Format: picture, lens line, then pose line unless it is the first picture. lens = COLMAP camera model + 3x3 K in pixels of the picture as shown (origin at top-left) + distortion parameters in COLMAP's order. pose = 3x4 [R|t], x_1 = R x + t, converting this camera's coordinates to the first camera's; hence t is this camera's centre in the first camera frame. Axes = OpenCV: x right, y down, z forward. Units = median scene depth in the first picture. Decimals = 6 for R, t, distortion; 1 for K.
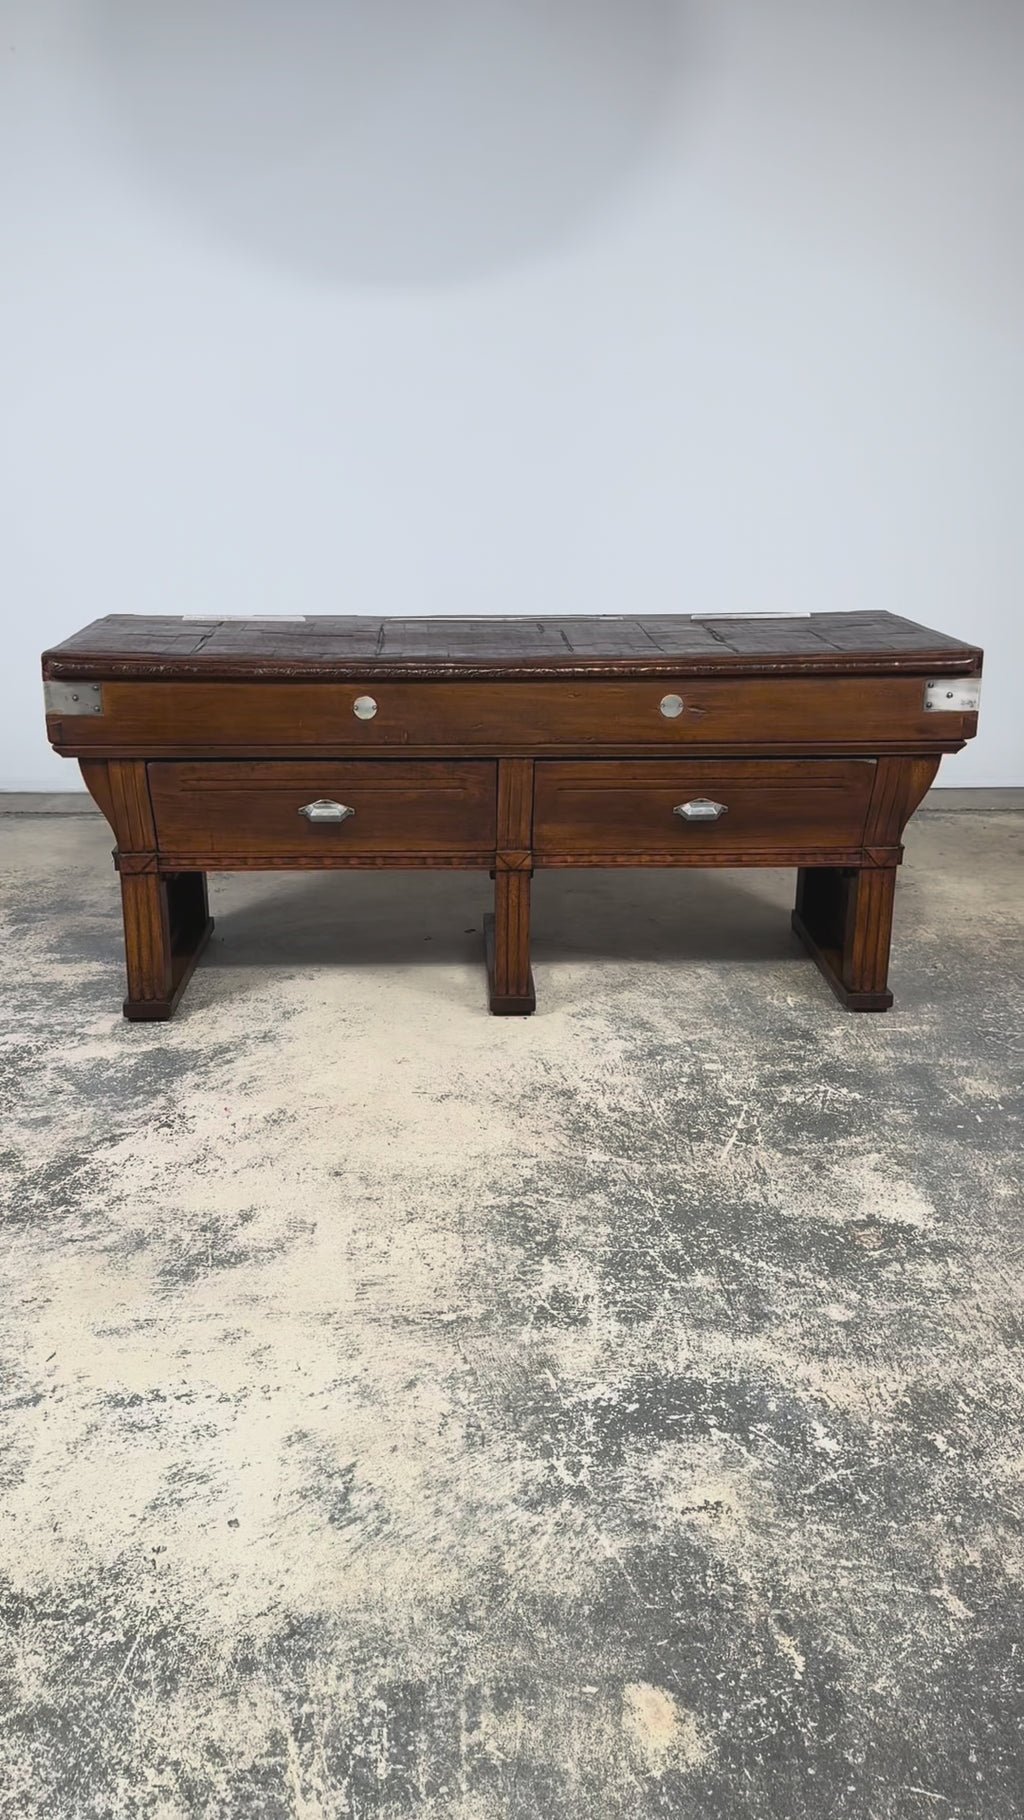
lens RADIAL K [[1532.6, 0, 513.2], [0, 1532.6, 899.6], [0, 0, 1]] dist [0.135220, -0.000117]
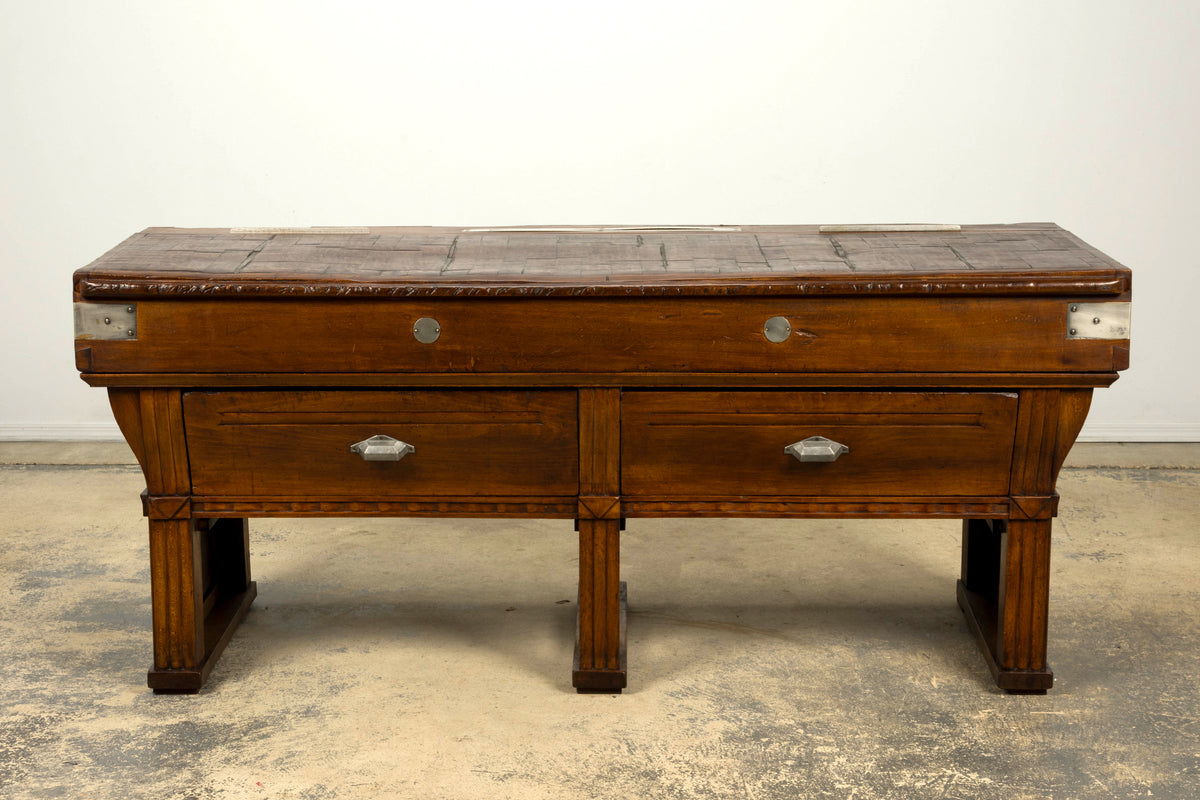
lens RADIAL K [[2248.8, 0, 597.6], [0, 2248.8, 374.4], [0, 0, 1]] dist [-0.009093, 0.117470]
pose [[0.998556, 0.003774, -0.053581, 0.067485], [-0.009699, 0.993802, -0.110745, 0.040165], [0.052831, 0.111105, 0.992403, -0.259098]]
